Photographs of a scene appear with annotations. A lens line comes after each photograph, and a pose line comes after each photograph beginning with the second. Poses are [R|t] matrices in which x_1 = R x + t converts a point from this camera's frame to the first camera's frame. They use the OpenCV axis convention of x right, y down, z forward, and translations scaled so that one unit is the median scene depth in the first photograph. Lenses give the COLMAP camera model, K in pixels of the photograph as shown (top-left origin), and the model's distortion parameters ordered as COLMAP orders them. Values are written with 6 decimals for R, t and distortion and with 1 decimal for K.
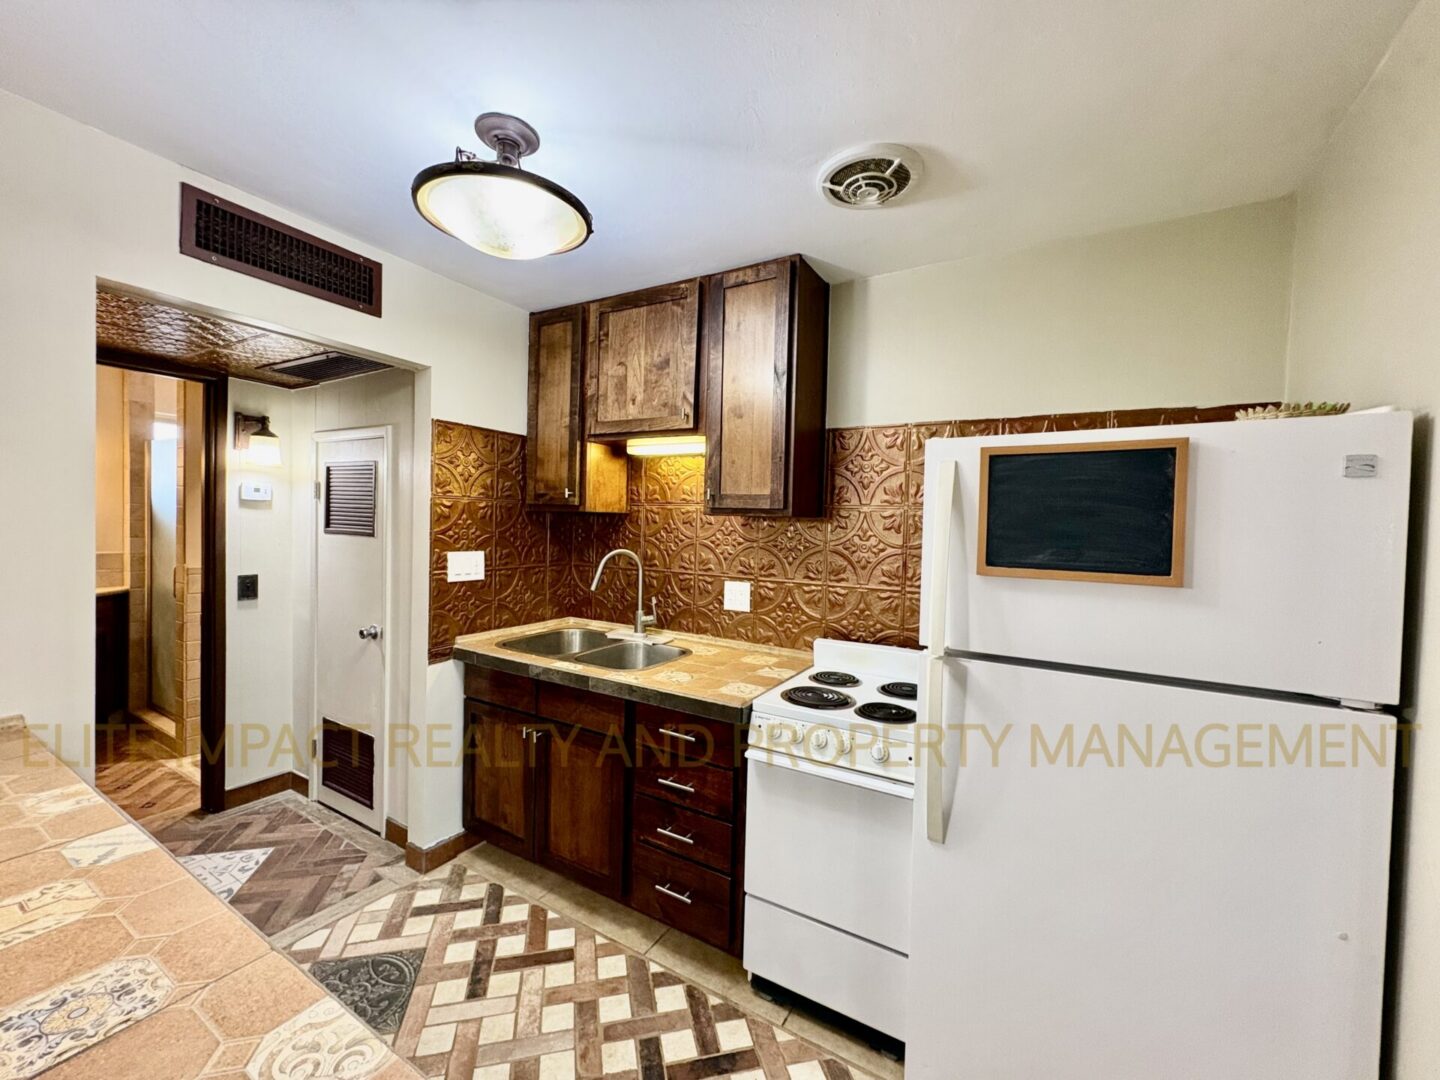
lens RADIAL K [[573.0, 0, 720.0], [0, 573.0, 540.0], [0, 0, 1]] dist [0.000008, 0.000506]
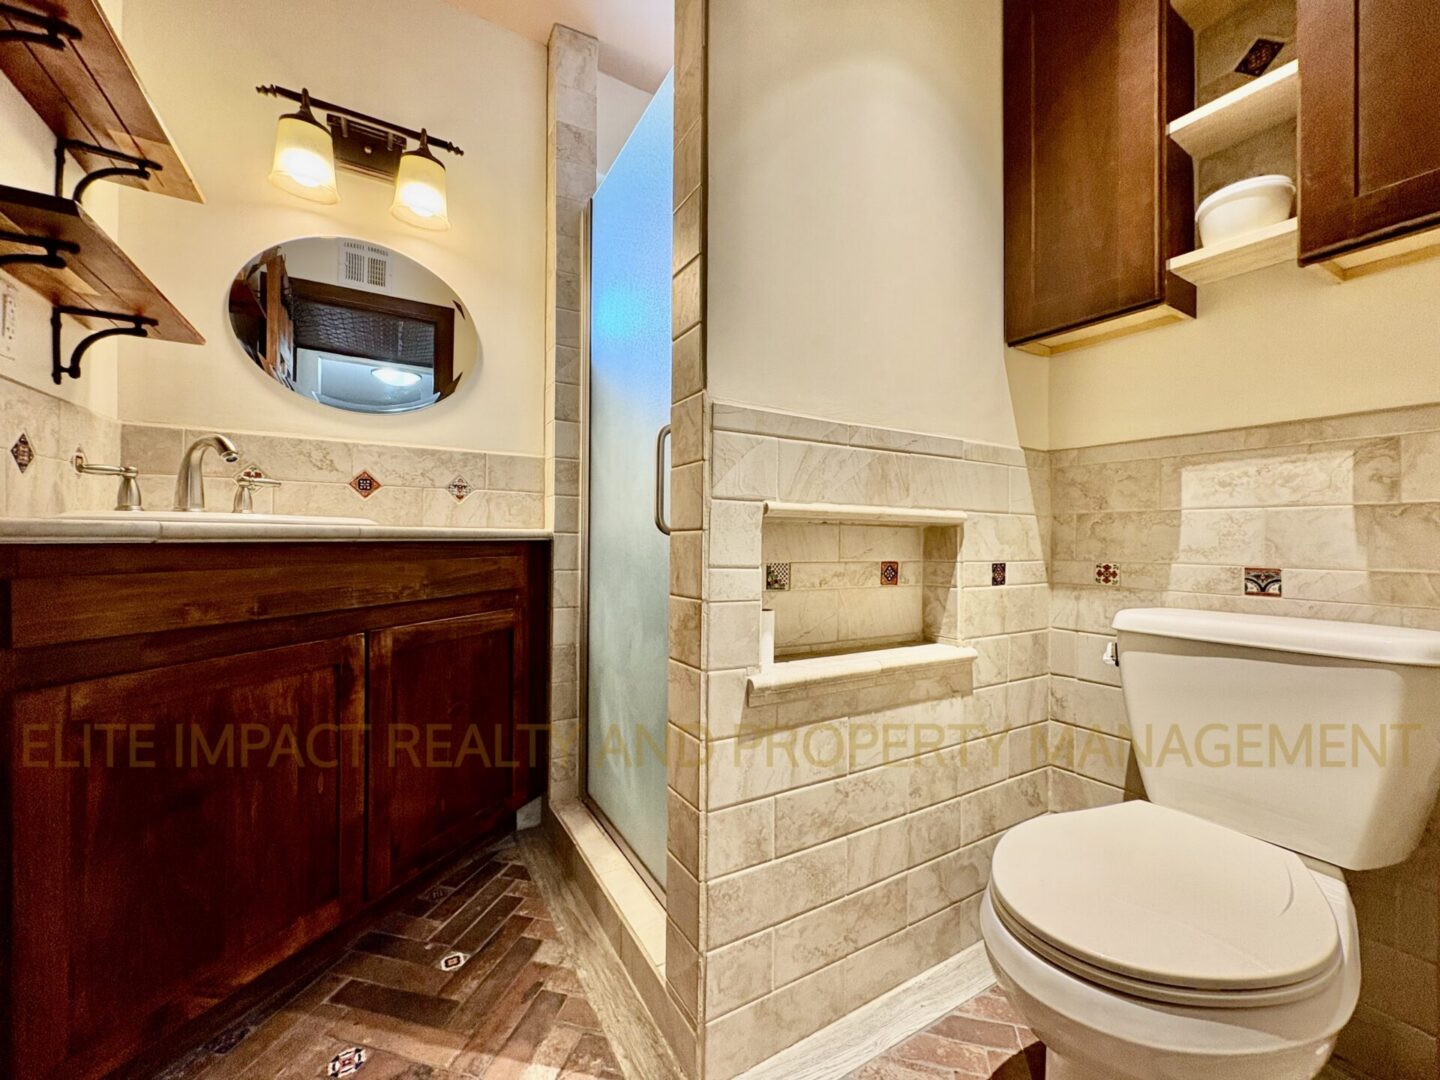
lens RADIAL K [[582.0, 0, 720.0], [0, 582.0, 540.0], [0, 0, 1]] dist [-0.000244, 0.000067]
pose [[0.870514, -0.024840, -0.491517, -1.119248], [0.004034, 0.999052, -0.043345, 0.181809], [0.492128, 0.035749, 0.869789, 1.078887]]
